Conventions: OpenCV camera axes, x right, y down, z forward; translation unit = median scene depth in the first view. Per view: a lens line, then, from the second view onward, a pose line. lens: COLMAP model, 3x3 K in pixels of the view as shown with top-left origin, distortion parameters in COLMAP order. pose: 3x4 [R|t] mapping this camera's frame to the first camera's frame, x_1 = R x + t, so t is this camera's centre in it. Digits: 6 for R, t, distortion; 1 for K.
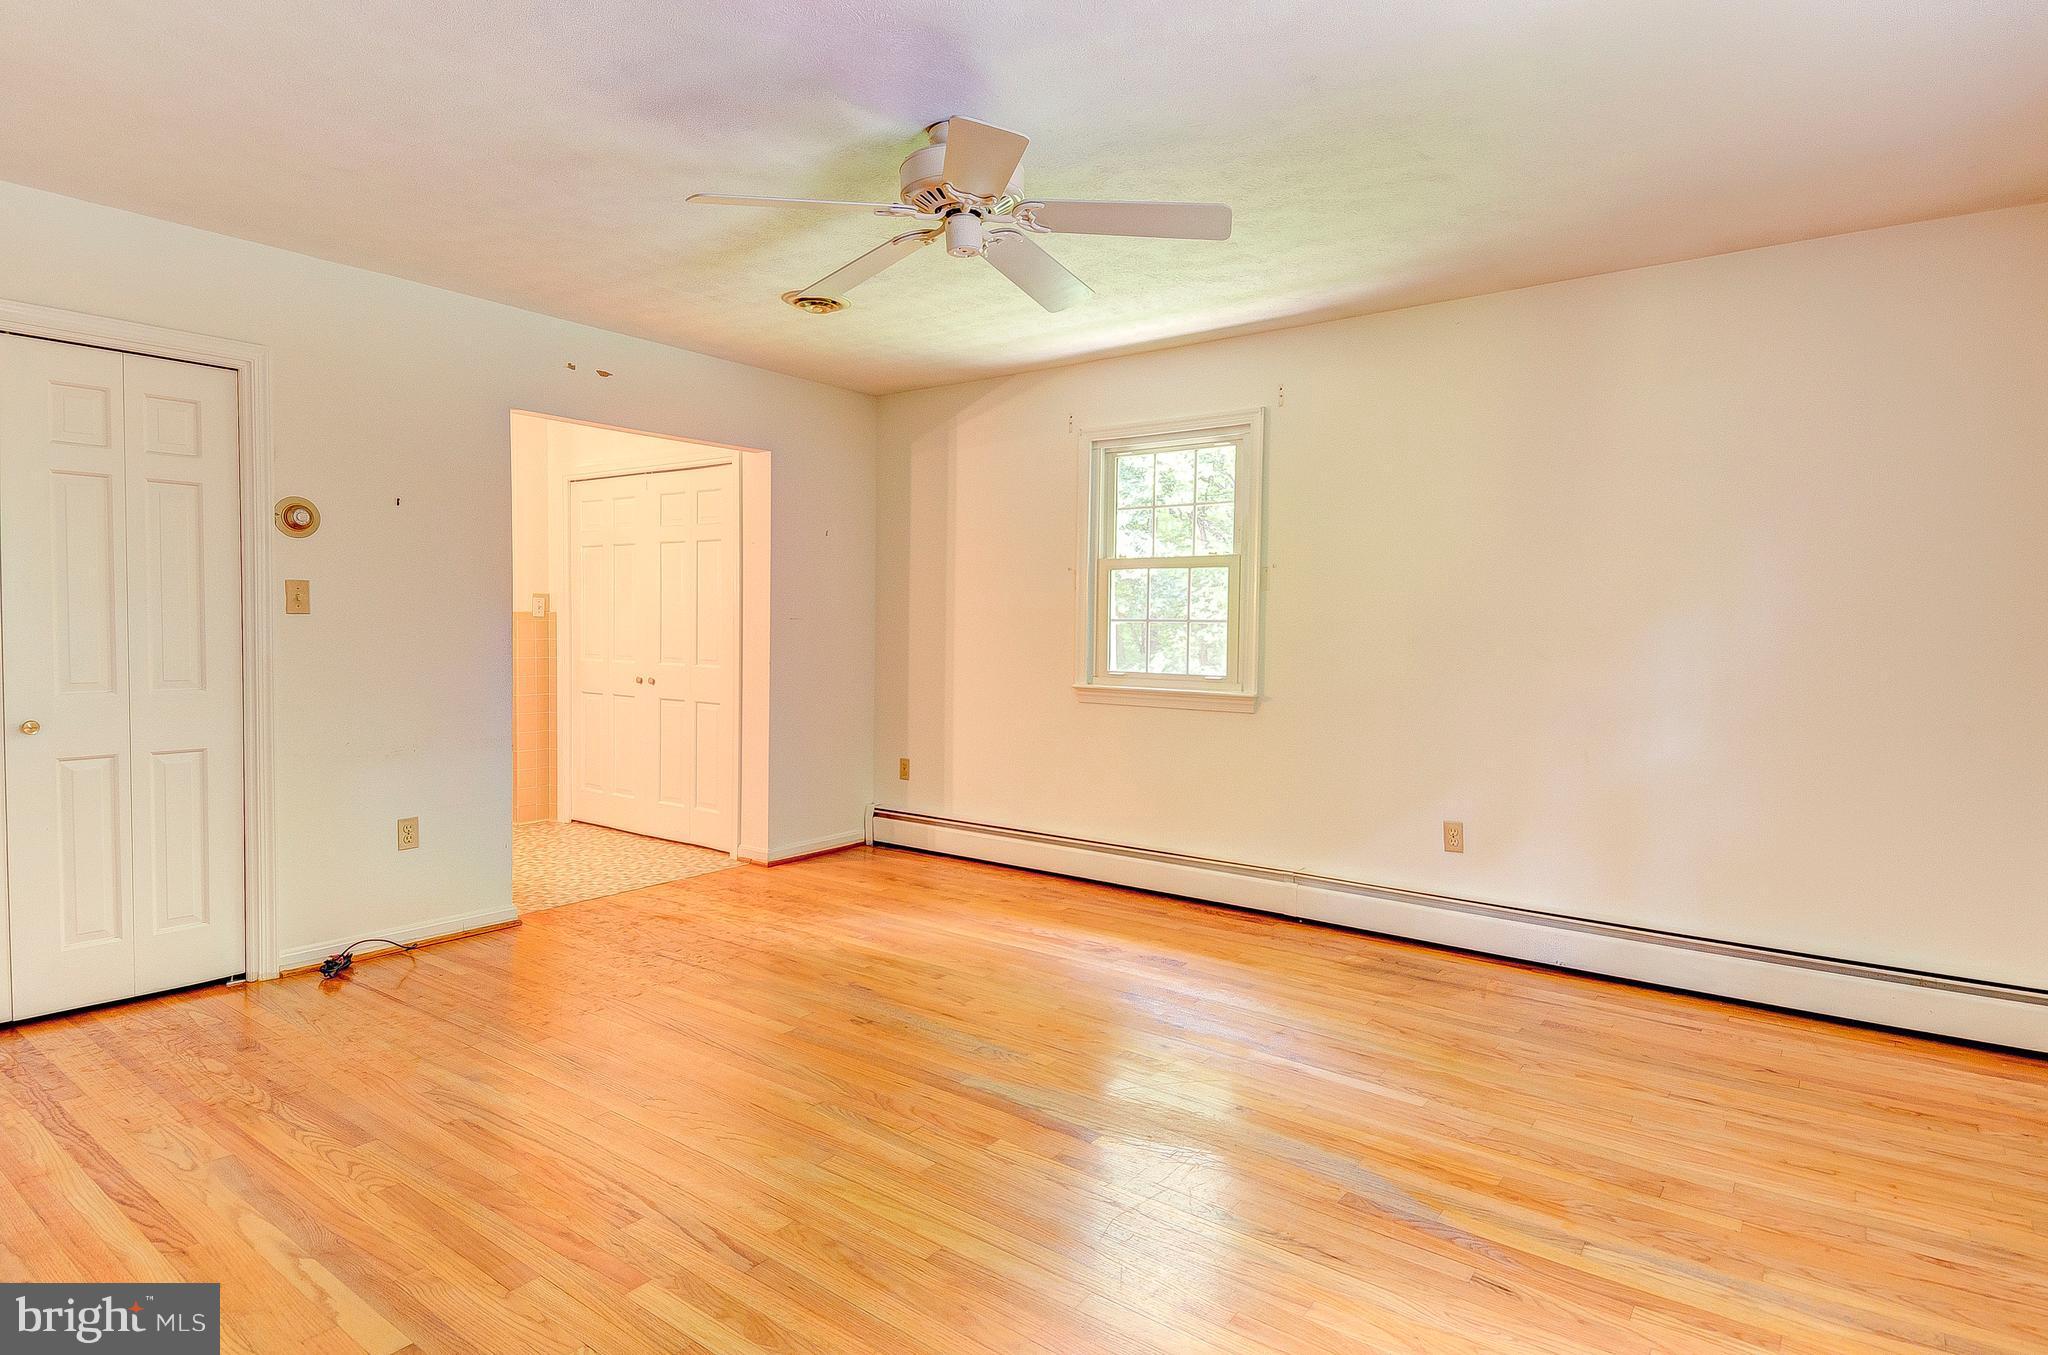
lens RADIAL K [[1071.7, 0, 1029.2], [0, 1071.7, 669.4], [0, 0, 1]] dist [0.076256, -0.062256]
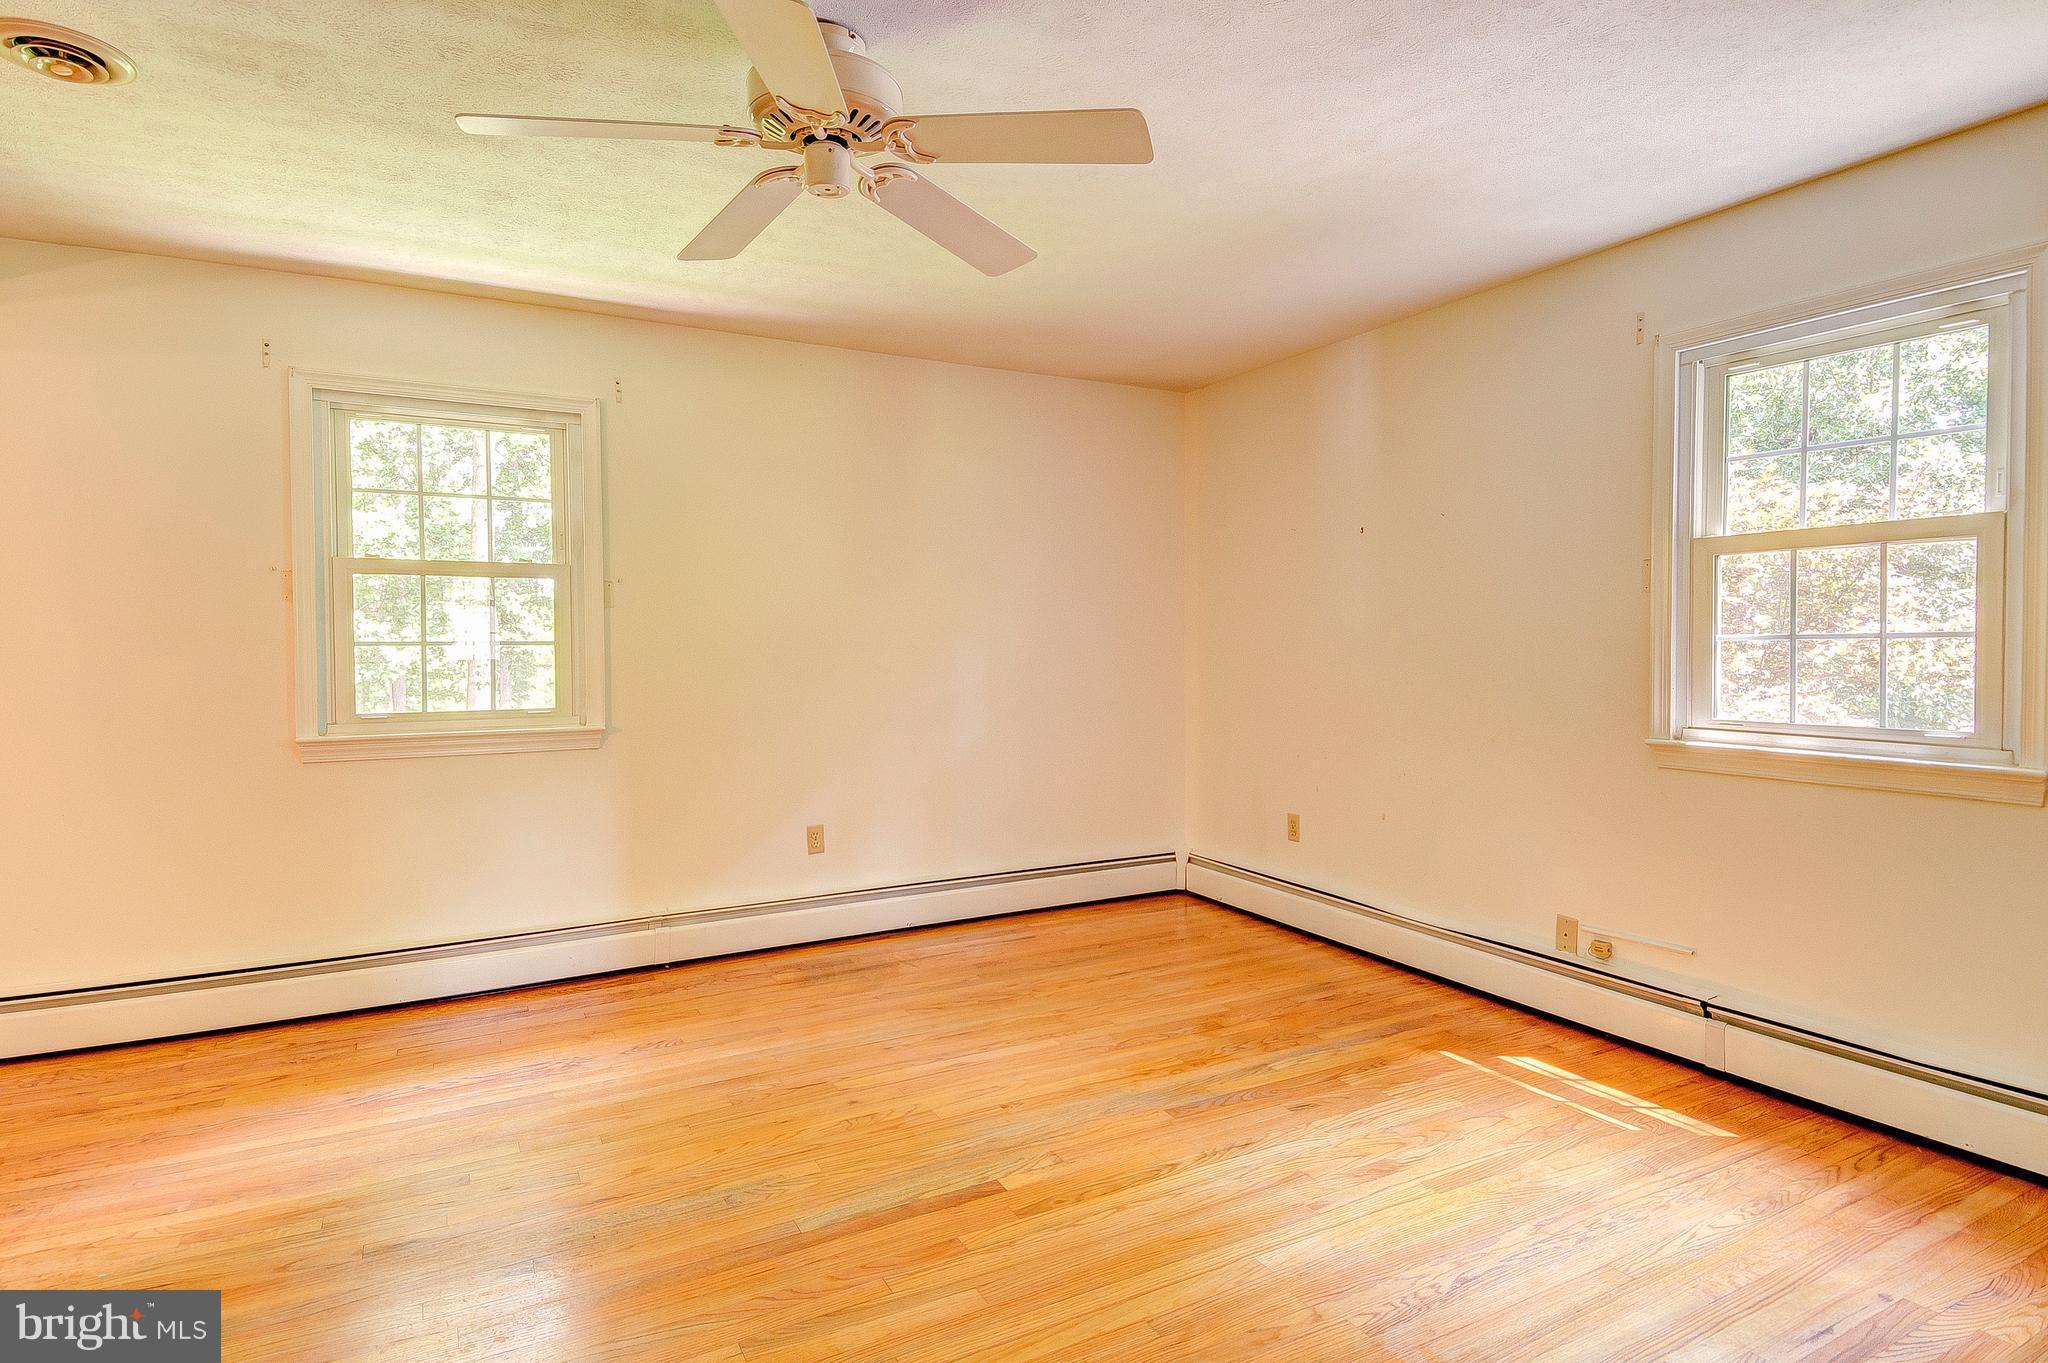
lens RADIAL K [[1071.7, 0, 1029.2], [0, 1071.7, 673.4], [0, 0, 1]] dist [0.076256, -0.062256]
pose [[0.422061, -0.041879, 0.905600, -0.541490], [0.048957, 0.998528, 0.023360, -0.028752], [-0.905245, 0.034476, 0.423489, 0.385294]]
